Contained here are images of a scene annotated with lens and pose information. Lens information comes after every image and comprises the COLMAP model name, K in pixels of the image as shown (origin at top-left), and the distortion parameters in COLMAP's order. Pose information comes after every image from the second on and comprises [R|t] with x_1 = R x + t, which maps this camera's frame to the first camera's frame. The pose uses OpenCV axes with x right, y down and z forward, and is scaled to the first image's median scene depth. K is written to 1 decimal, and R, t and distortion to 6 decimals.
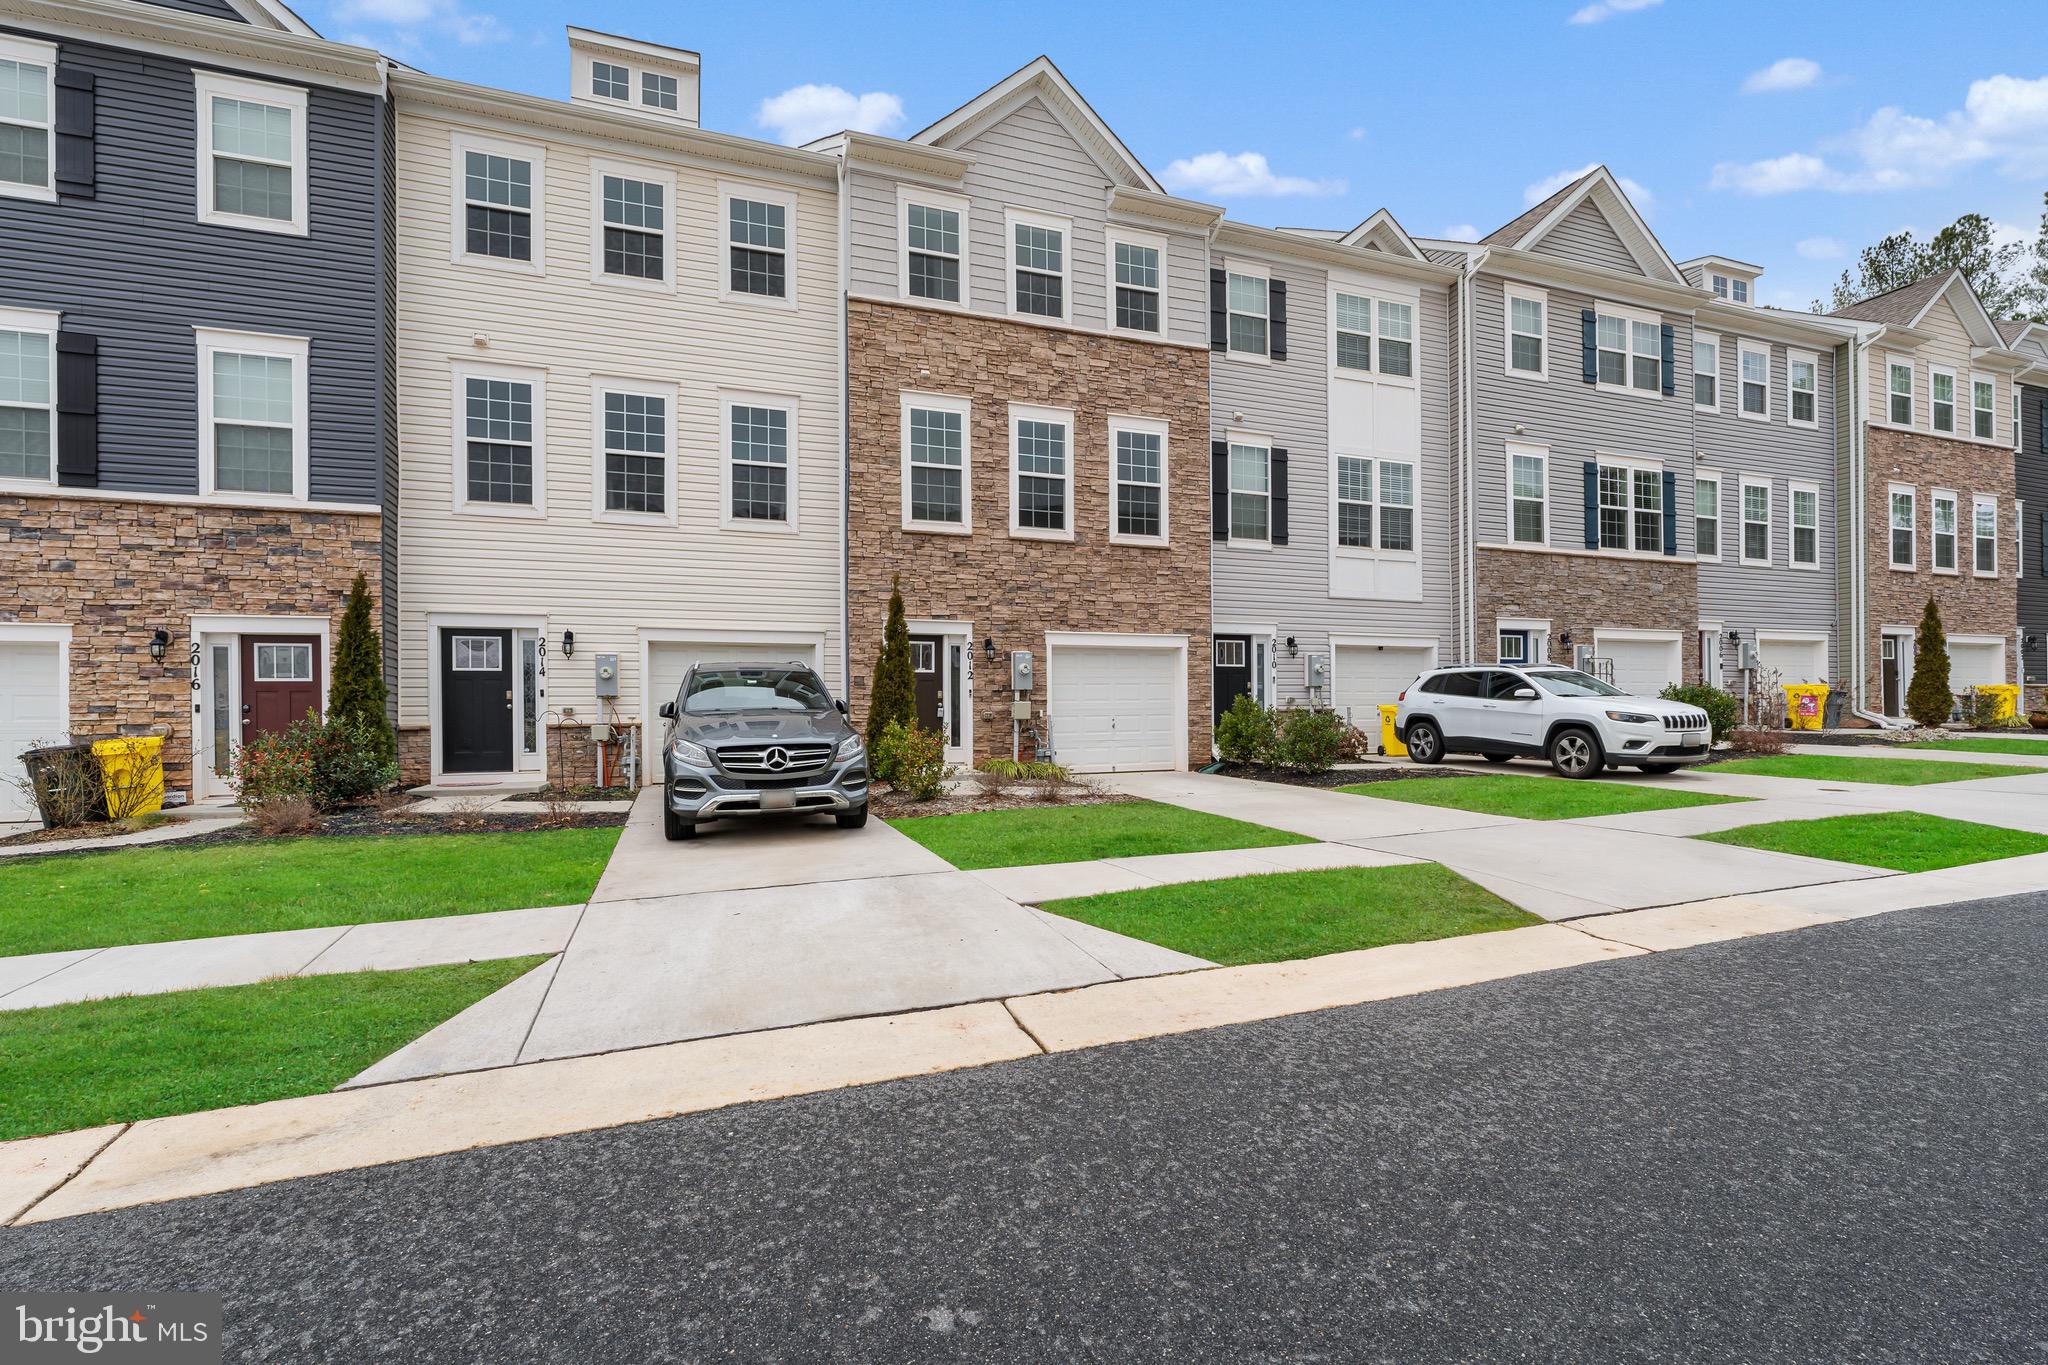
lens RADIAL K [[881.4, 0, 1030.2], [0, 881.4, 685.3], [0, 0, 1]] dist [-0.000700, 0.000078]
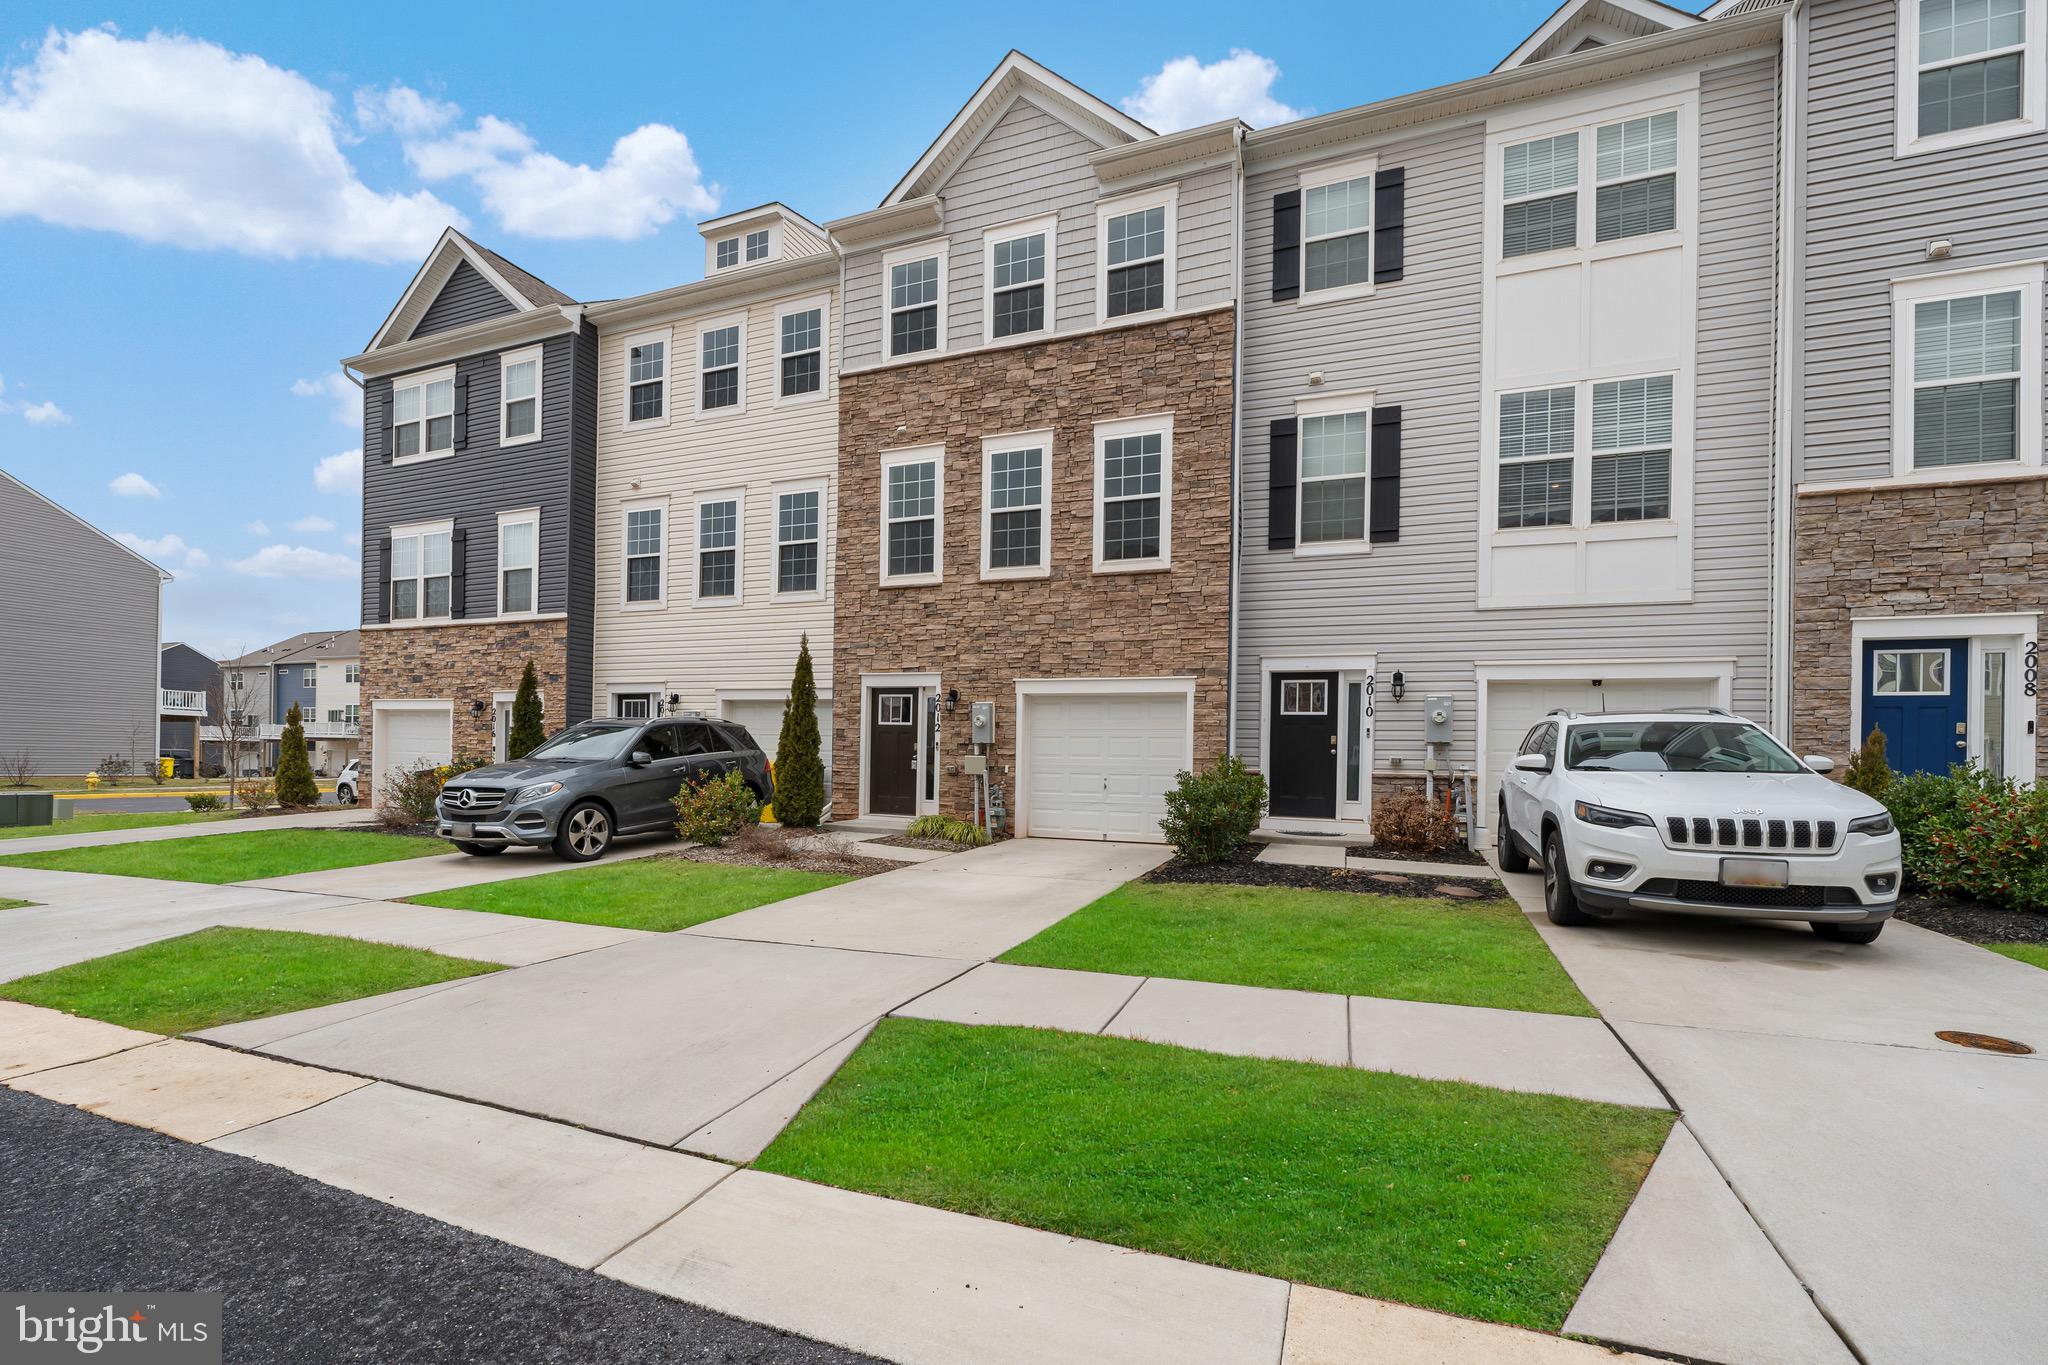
lens RADIAL K [[881.4, 0, 1016.2], [0, 881.4, 730.1], [0, 0, 1]] dist [-0.000700, 0.000078]
pose [[0.744472, 0.003834, -0.667643, 0.633856], [-0.002480, 0.999992, 0.002977, -0.011438], [0.667650, -0.000560, 0.744475, 0.322263]]
